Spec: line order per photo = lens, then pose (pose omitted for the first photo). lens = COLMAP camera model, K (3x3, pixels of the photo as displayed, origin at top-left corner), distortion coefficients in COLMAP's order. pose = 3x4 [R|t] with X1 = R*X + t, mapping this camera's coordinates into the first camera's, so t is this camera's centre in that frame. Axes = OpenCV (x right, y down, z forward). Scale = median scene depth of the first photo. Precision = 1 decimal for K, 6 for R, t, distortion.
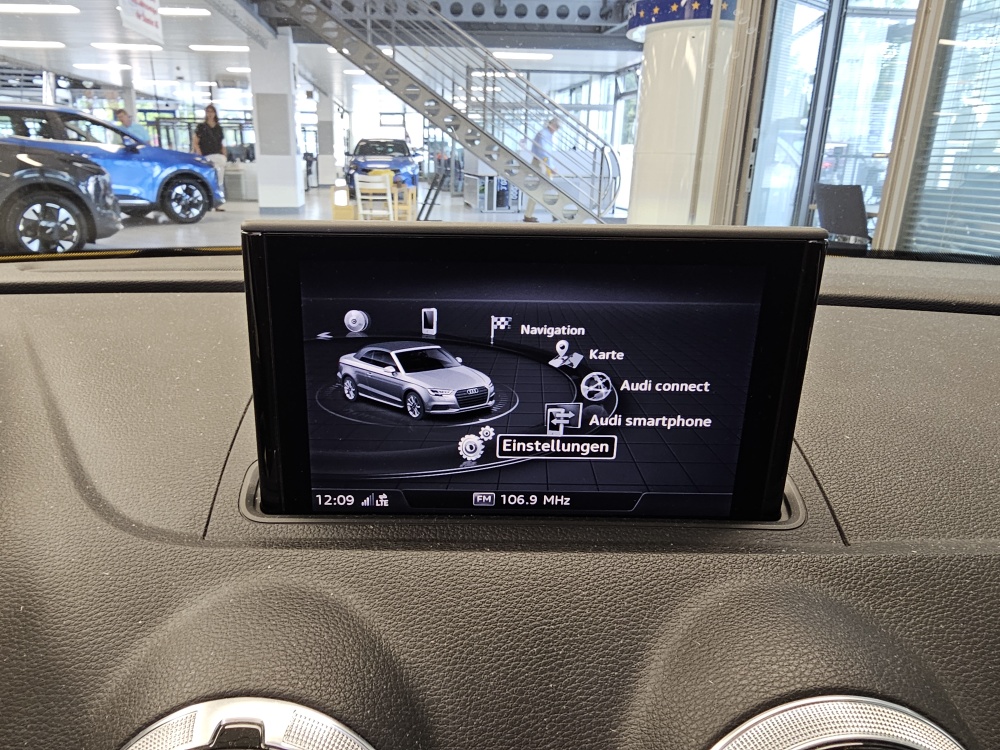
lens RADIAL K [[679.1, 0, 451.5], [0, 679.1, 372.2], [0, 0, 1]] dist [0.007816, -0.003122]
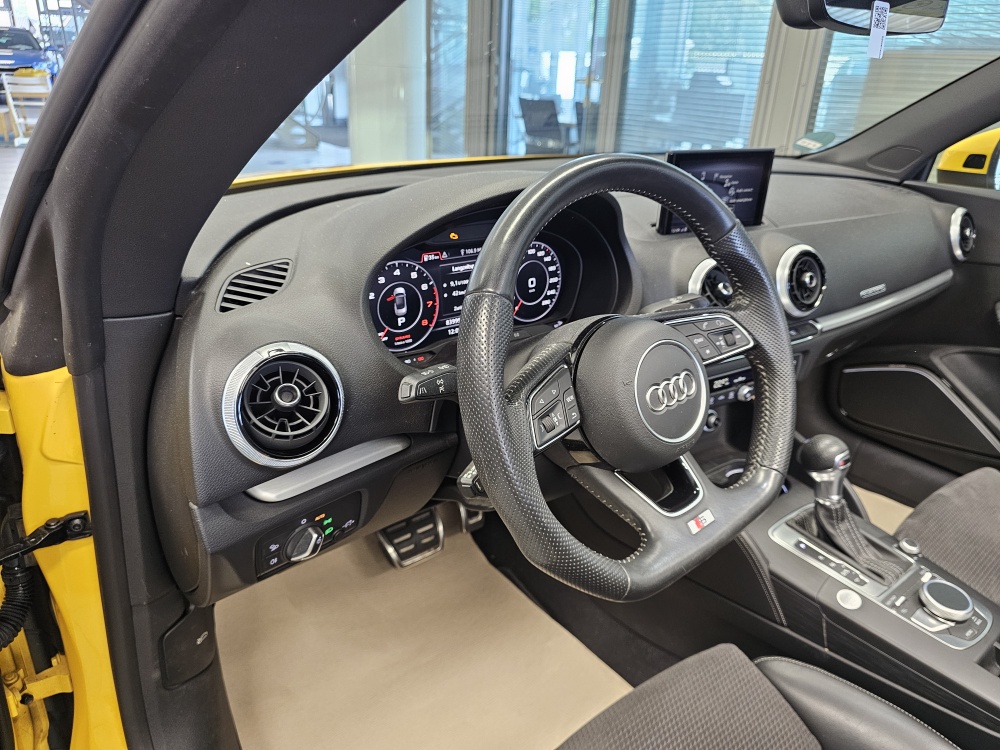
lens RADIAL K [[683.2, 0, 504.5], [0, 683.2, 361.3], [0, 0, 1]] dist [0.049698, -0.061264]
pose [[0.859431, -0.179175, 0.478827, -0.099305], [0.125917, 0.981909, 0.141421, 0.008545], [-0.495504, -0.061249, 0.866444, -0.060734]]
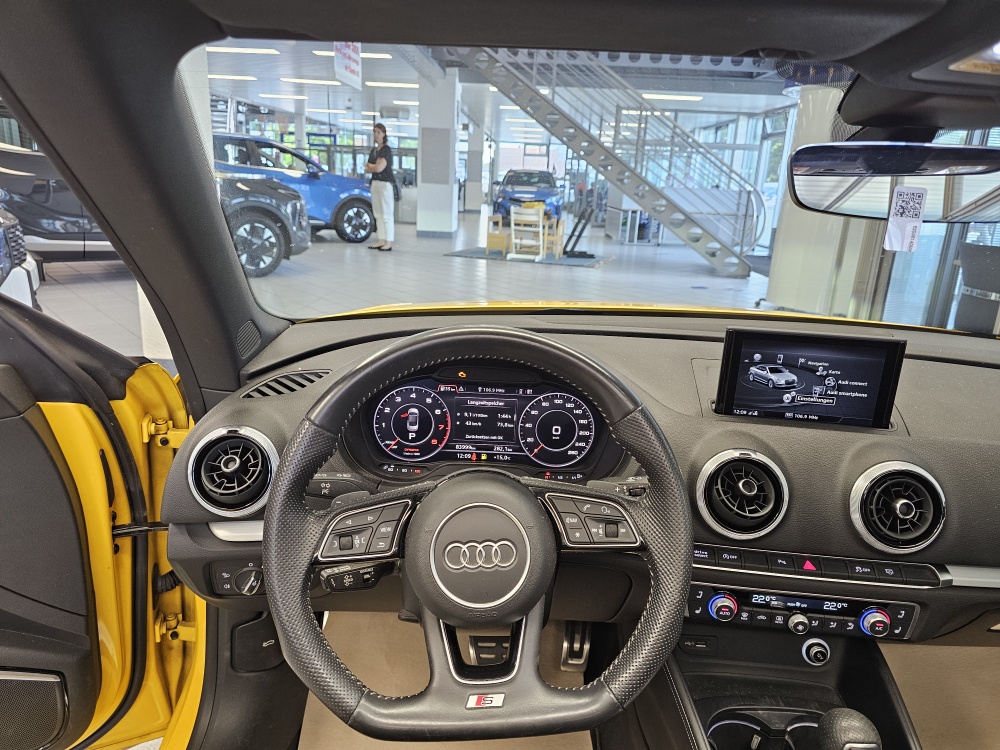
lens RADIAL K [[669.2, 0, 500.3], [0, 669.2, 364.3], [0, 0, 1]] dist [0.089935, -0.111309]
pose [[0.992091, 0.065409, -0.107135, -0.034613], [-0.069892, 0.996806, -0.038634, 0.005959], [0.104265, 0.045816, 0.993494, -0.082210]]
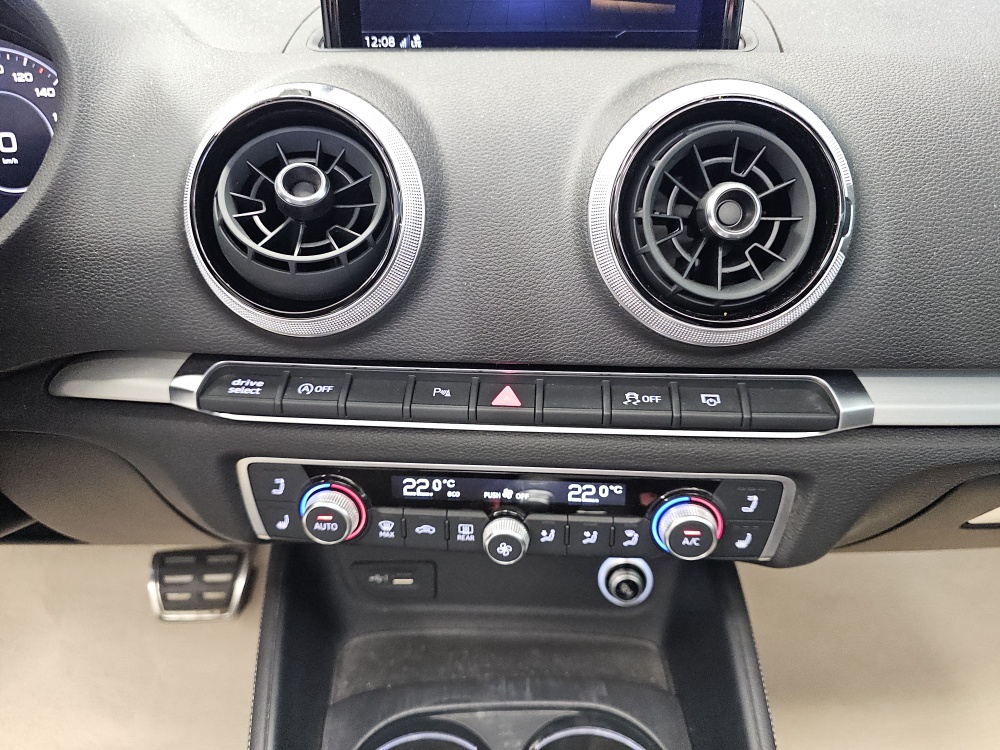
lens RADIAL K [[693.5, 0, 502.4], [0, 693.5, 369.5], [0, 0, 1]] dist [0.015813, -0.036216]
pose [[0.995712, 0.027210, -0.088412, 0.006807], [-0.017225, 0.993582, 0.111795, 0.023321], [0.090887, -0.109793, 0.989790, -0.012073]]
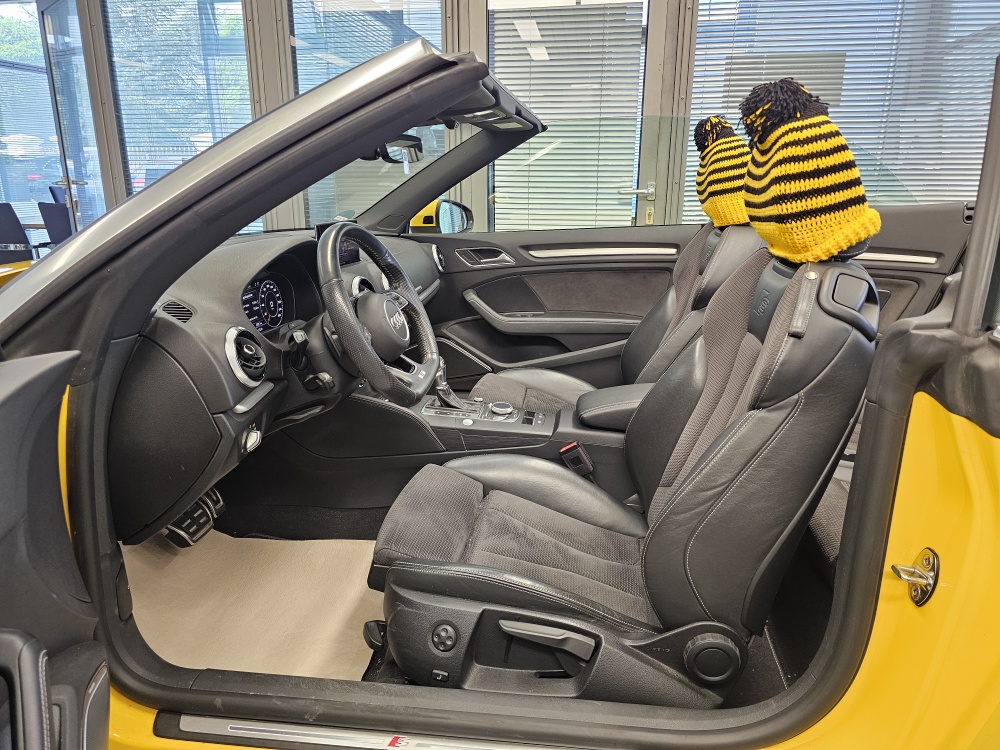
lens RADIAL K [[668.1, 0, 515.3], [0, 668.1, 351.1], [0, 0, 1]] dist [0.046757, -0.063591]
pose [[0.237809, -0.258457, 0.936294, -0.206290], [0.290908, 0.938651, 0.185220, 0.009748], [-0.926725, 0.228328, 0.298407, -0.081567]]
